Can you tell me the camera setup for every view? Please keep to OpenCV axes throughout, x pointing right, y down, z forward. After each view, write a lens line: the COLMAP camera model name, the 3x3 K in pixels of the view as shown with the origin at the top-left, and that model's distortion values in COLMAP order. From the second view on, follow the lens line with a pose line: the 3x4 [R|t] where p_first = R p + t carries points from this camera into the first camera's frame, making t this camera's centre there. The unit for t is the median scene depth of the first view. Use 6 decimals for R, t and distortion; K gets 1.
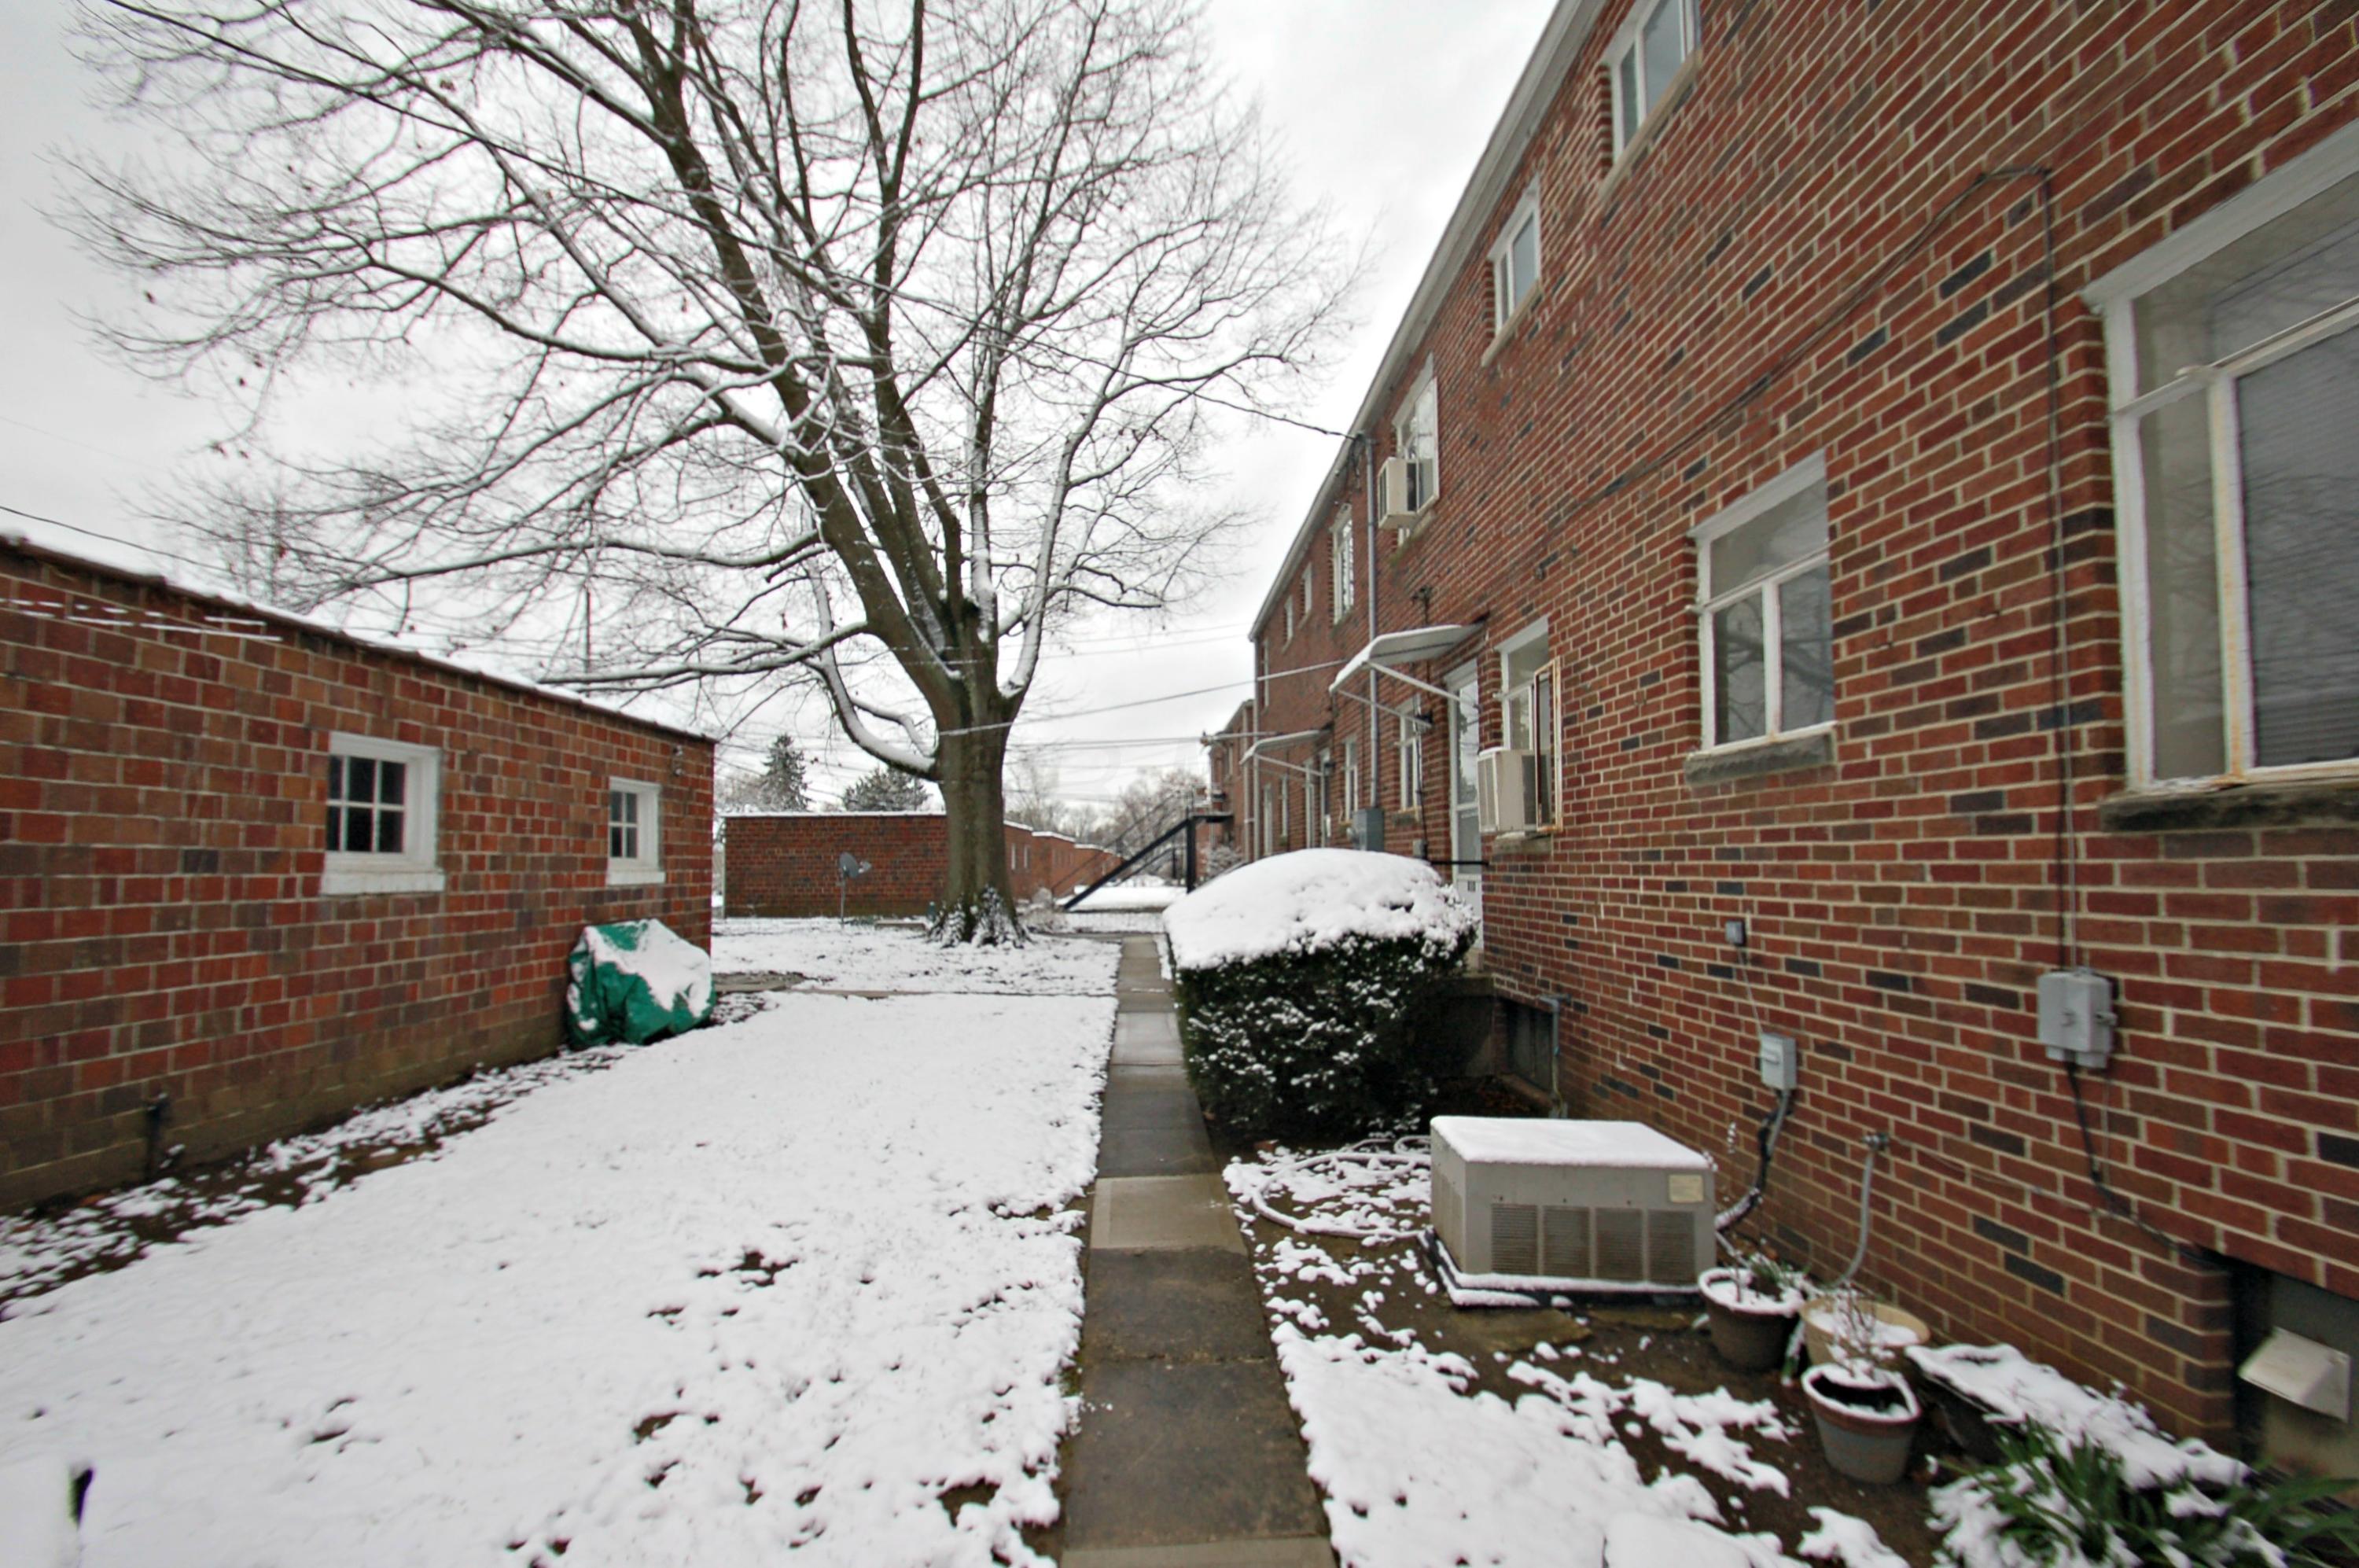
lens RADIAL K [[1032.3, 0, 1182.4], [0, 1032.3, 835.4], [0, 0, 1]] dist [0.011162, -0.016570]
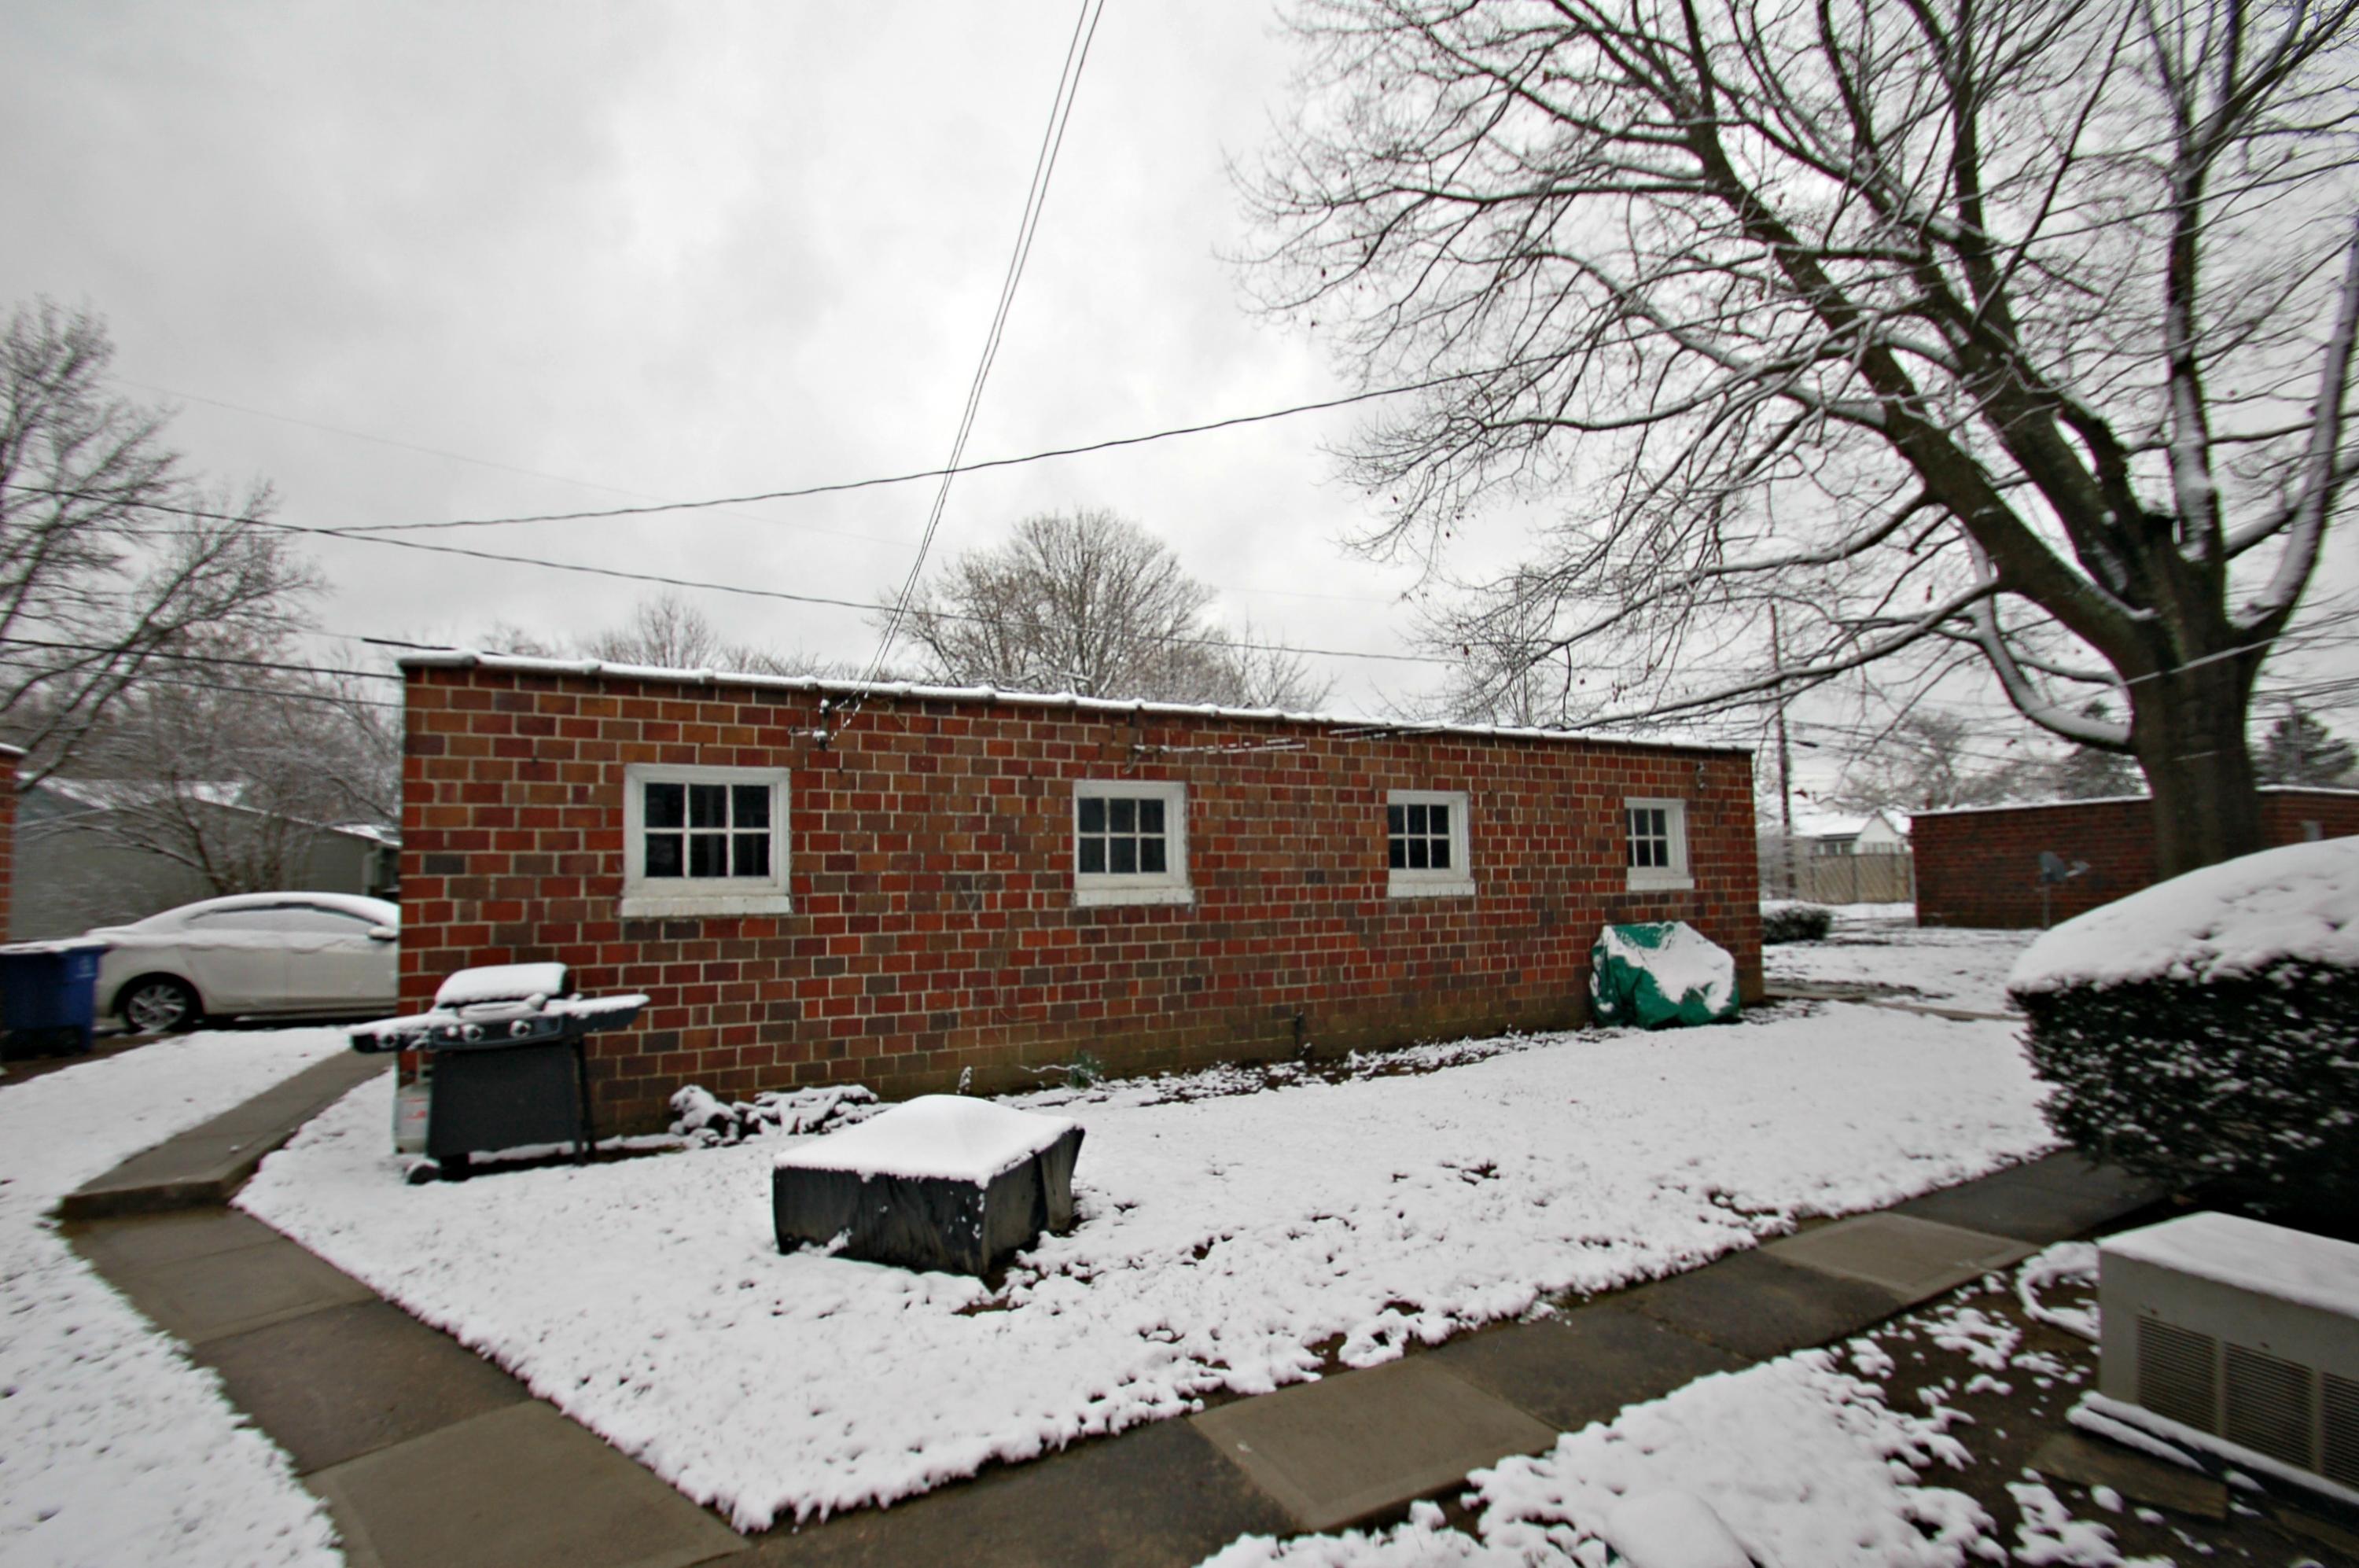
lens RADIAL K [[1080.0, 0, 1191.3], [0, 1080.0, 839.1], [0, 0, 1]] dist [0.011395, -0.016239]
pose [[0.434597, -0.045359, -0.899482, 0.489399], [0.044548, 0.998591, -0.028833, 0.004471], [0.899523, -0.027540, 0.436005, 0.039706]]
